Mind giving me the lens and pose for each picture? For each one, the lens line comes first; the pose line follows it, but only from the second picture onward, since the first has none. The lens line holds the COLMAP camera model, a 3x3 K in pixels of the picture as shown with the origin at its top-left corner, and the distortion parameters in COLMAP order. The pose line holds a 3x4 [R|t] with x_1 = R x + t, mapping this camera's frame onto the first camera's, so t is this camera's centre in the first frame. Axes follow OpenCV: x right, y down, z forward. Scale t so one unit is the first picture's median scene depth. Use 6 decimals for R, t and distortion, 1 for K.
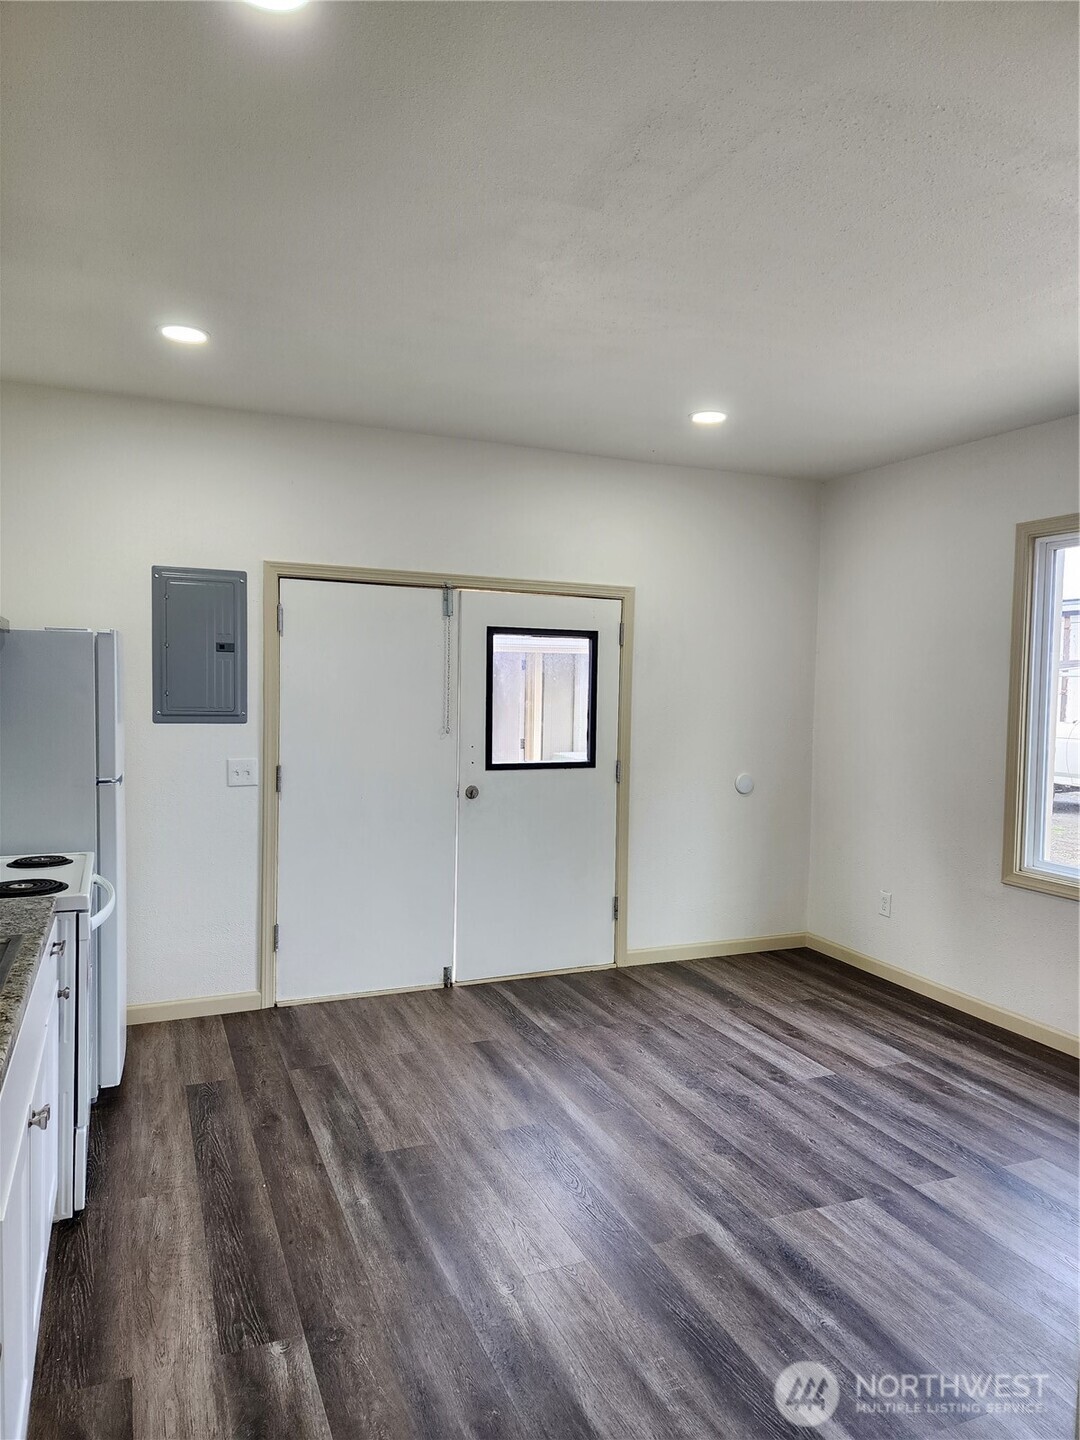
lens RADIAL K [[955.7, 0, 553.6], [0, 955.7, 720.1], [0, 0, 1]] dist [0.049338, -0.045686]
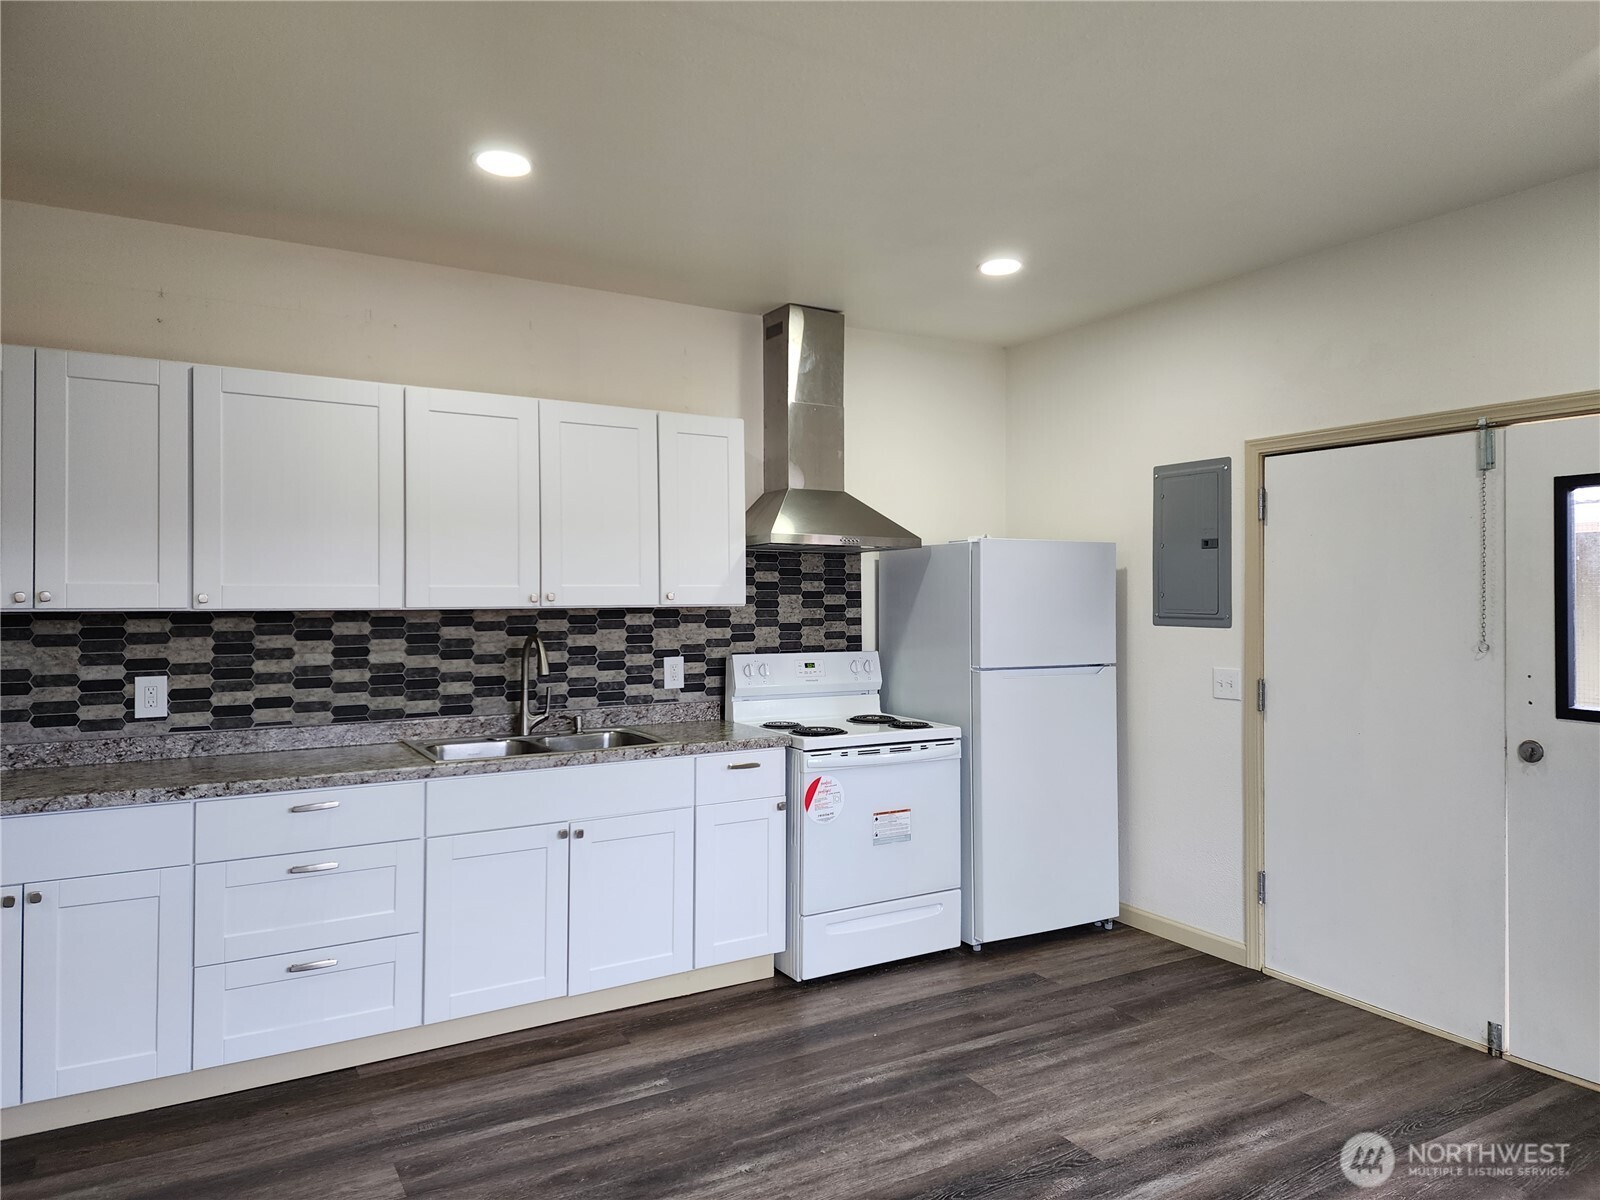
lens RADIAL K [[1061.9, 0, 814.8], [0, 1061.9, 583.5], [0, 0, 1]] dist [0.049338, -0.045686]
pose [[0.118058, -0.026517, -0.992653, 0.701677], [-0.032269, 0.999013, -0.030525, 0.005319], [0.992482, 0.035635, 0.117086, 0.589739]]
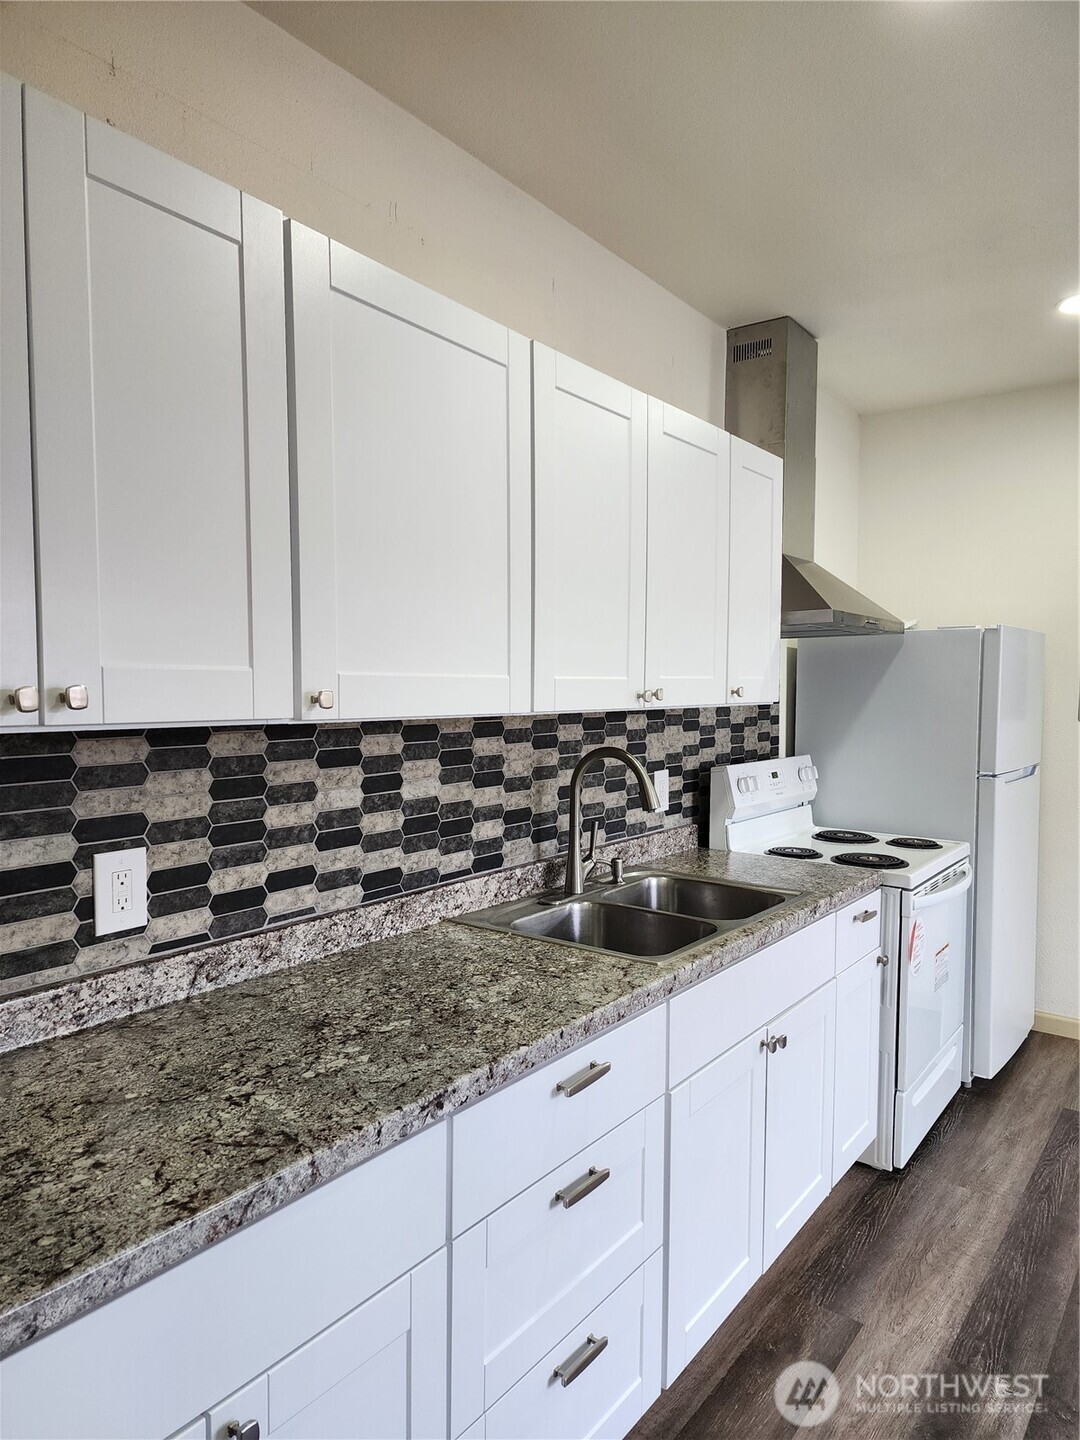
lens RADIAL K [[955.7, 0, 546.5], [0, 955.7, 715.2], [0, 0, 1]] dist [0.049338, -0.045686]
pose [[0.490764, 0.013324, -0.871191, 0.173170], [-0.026274, 0.999655, 0.000488, 0.011082], [0.870896, 0.022650, 0.490945, 0.089920]]
